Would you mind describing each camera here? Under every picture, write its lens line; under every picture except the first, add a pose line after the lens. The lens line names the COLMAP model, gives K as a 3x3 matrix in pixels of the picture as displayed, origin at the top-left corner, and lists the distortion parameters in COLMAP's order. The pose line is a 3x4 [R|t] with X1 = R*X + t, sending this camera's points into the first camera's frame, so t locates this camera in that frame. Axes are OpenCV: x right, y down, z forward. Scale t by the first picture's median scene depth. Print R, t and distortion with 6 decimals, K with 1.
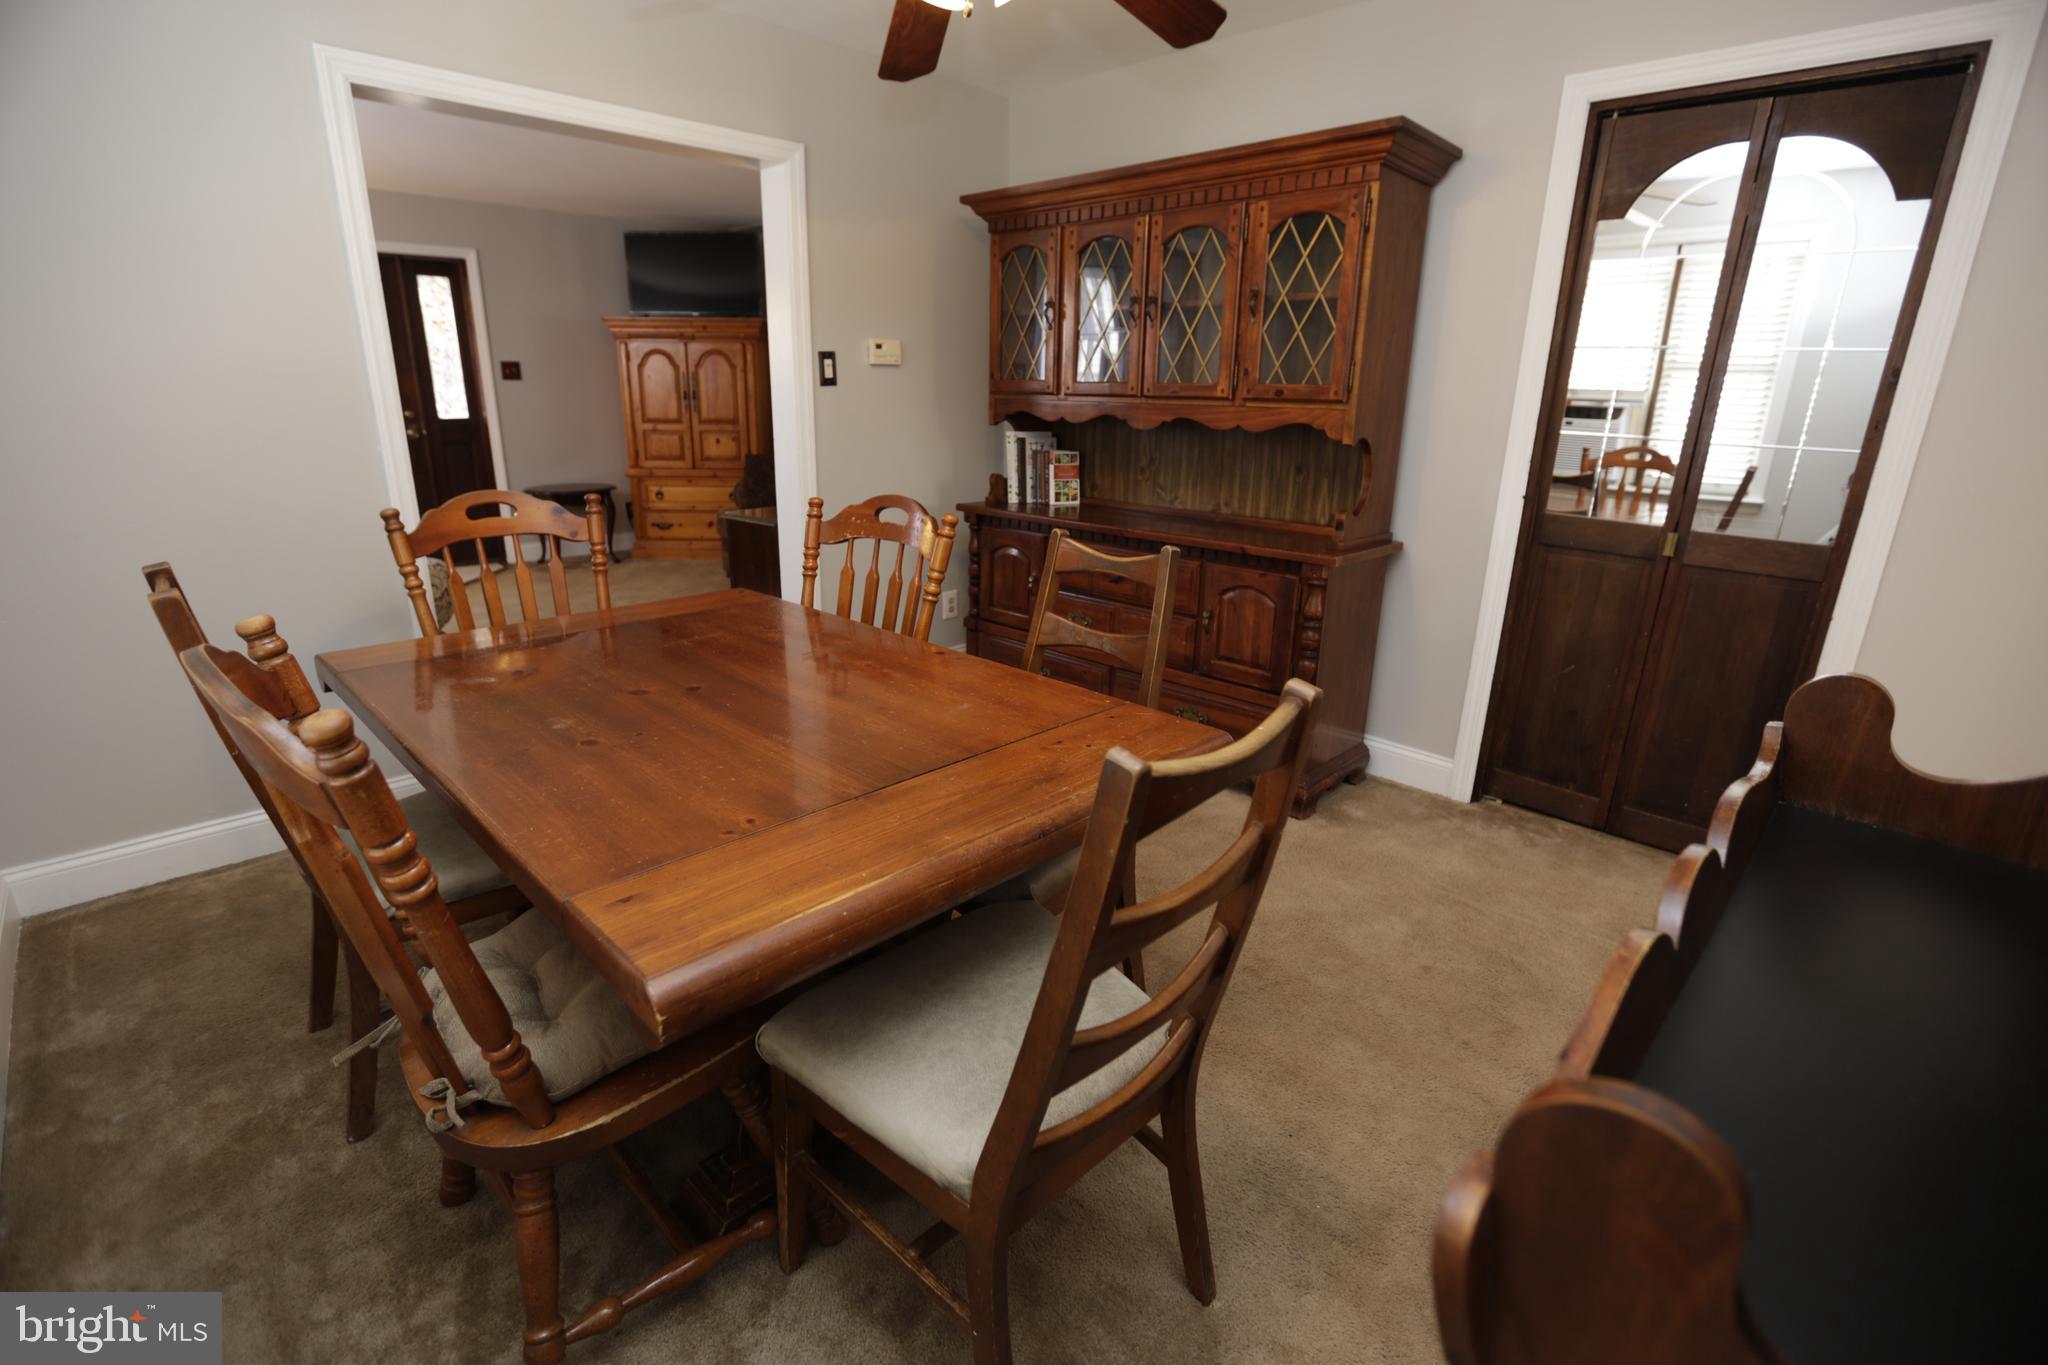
lens RADIAL K [[891.8, 0, 1030.1], [0, 891.8, 658.8], [0, 0, 1]] dist [0.000378, 0.000044]
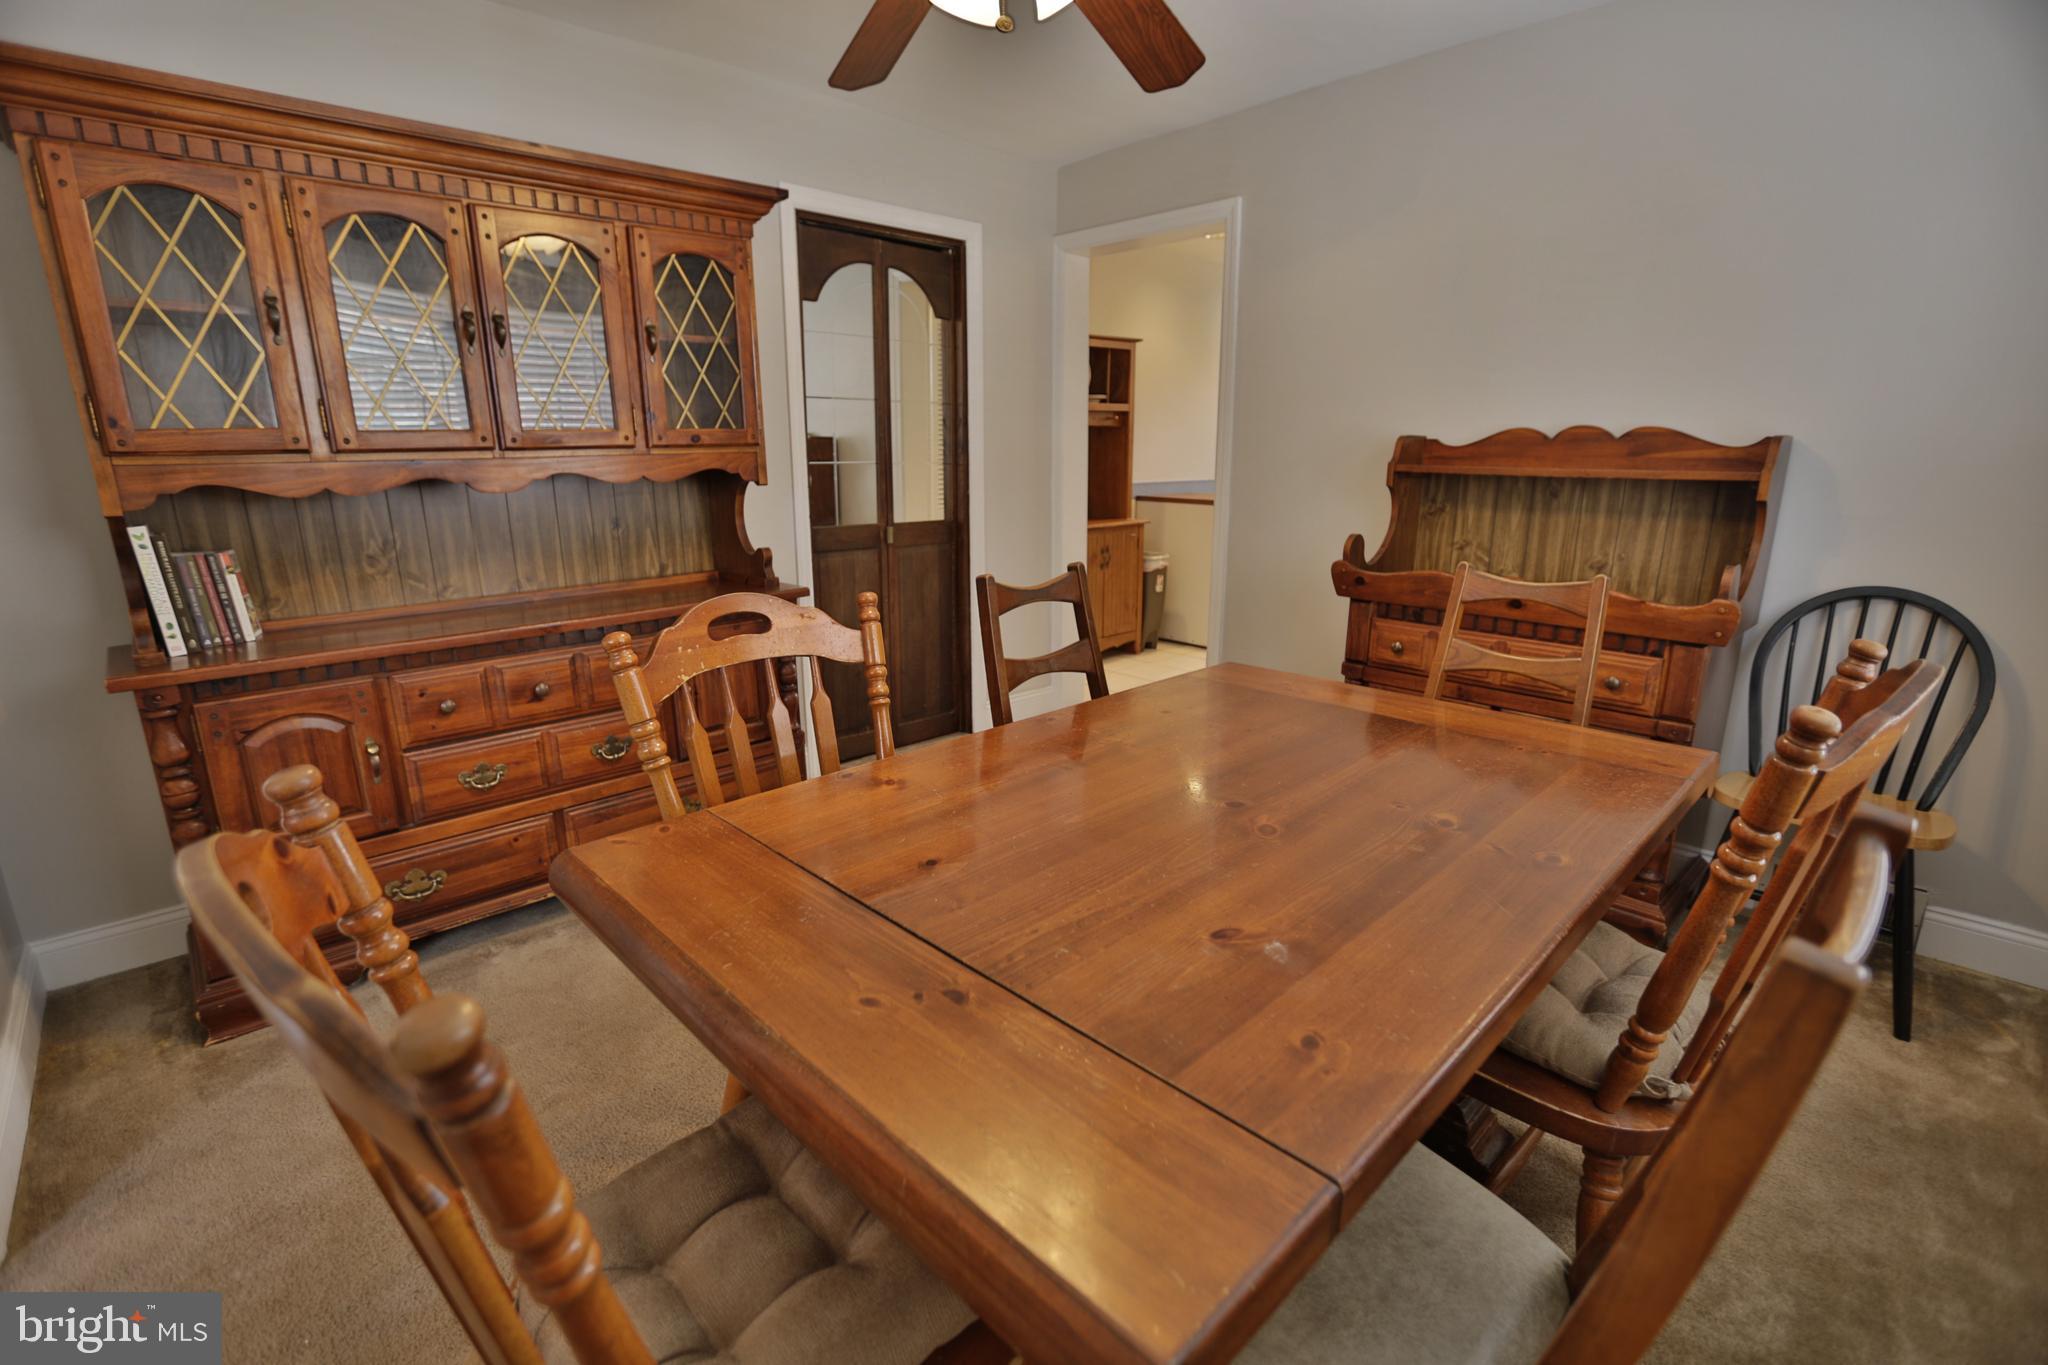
lens RADIAL K [[938.3, 0, 1006.4], [0, 938.3, 678.9], [0, 0, 1]] dist [-0.049931, 0.018488]
pose [[0.074923, -0.265561, 0.961178, -0.618765], [0.288670, 0.928393, 0.234001, -0.177182], [-0.954493, 0.259932, 0.146217, 0.546338]]
